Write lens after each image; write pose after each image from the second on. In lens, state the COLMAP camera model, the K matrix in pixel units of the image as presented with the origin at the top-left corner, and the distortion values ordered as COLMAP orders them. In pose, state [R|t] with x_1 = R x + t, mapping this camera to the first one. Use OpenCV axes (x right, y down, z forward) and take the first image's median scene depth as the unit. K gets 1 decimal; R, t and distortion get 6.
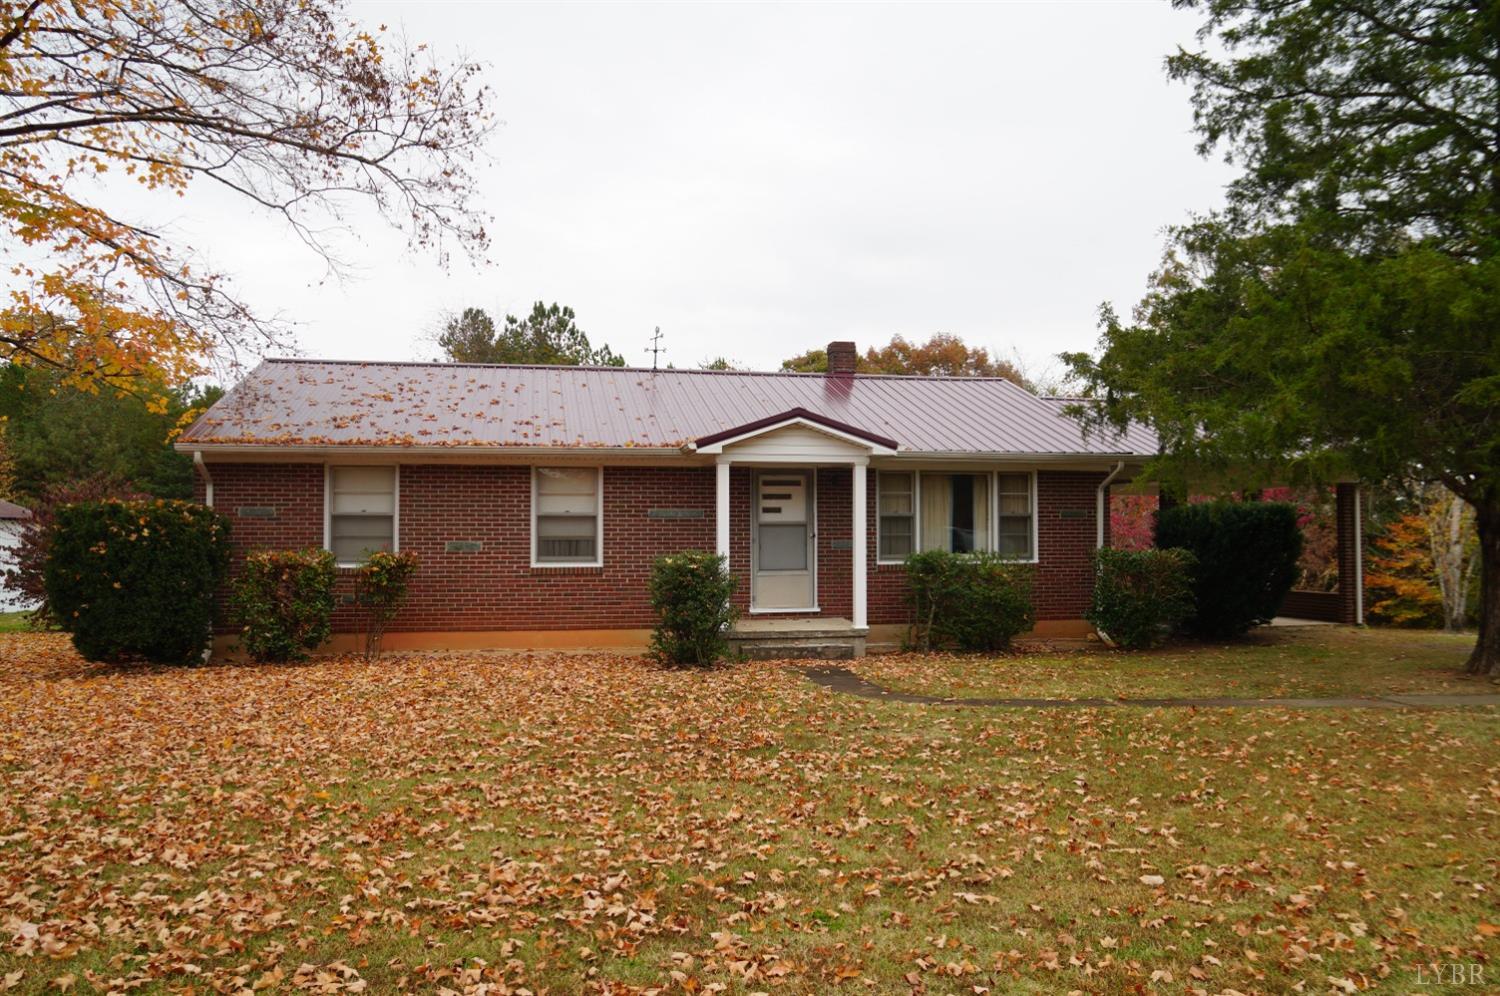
lens RADIAL K [[1093.9, 0, 750.0], [0, 1093.9, 498.0], [0, 0, 1]] dist [-0.142086, 0.175165]
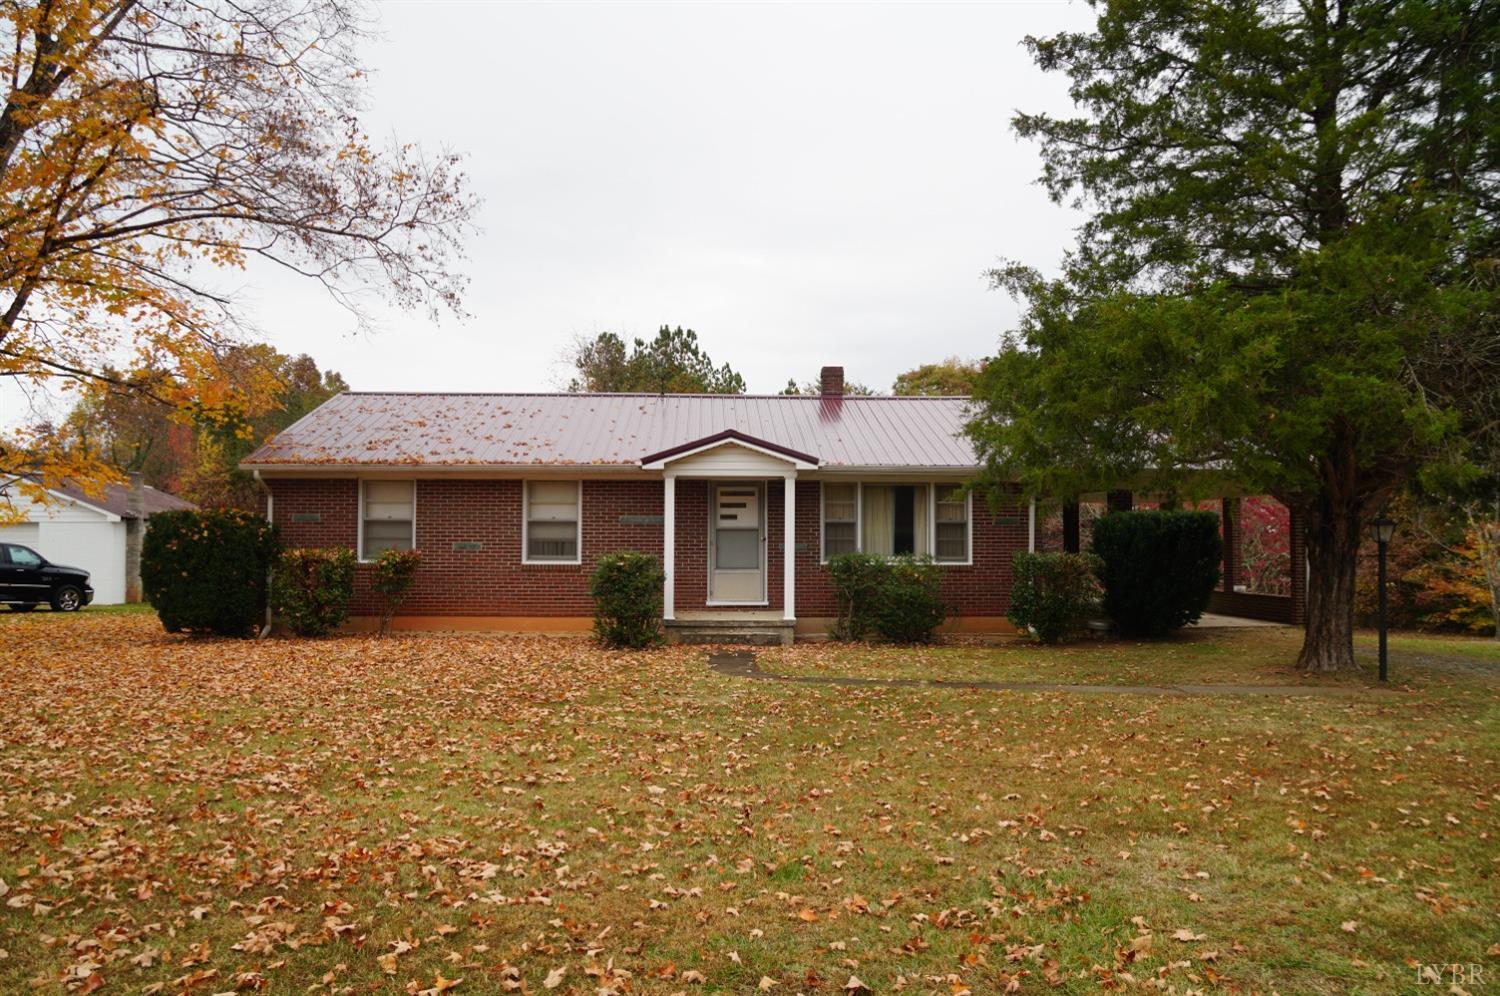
lens RADIAL K [[1038.6, 0, 750.0], [0, 1038.6, 498.0], [0, 0, 1]] dist [-0.145626, 0.171532]
pose [[0.987482, -0.000798, -0.157731, 0.230550], [0.000059, 0.999989, -0.004692, -0.004197], [0.157733, 0.004624, 0.987471, -0.090589]]
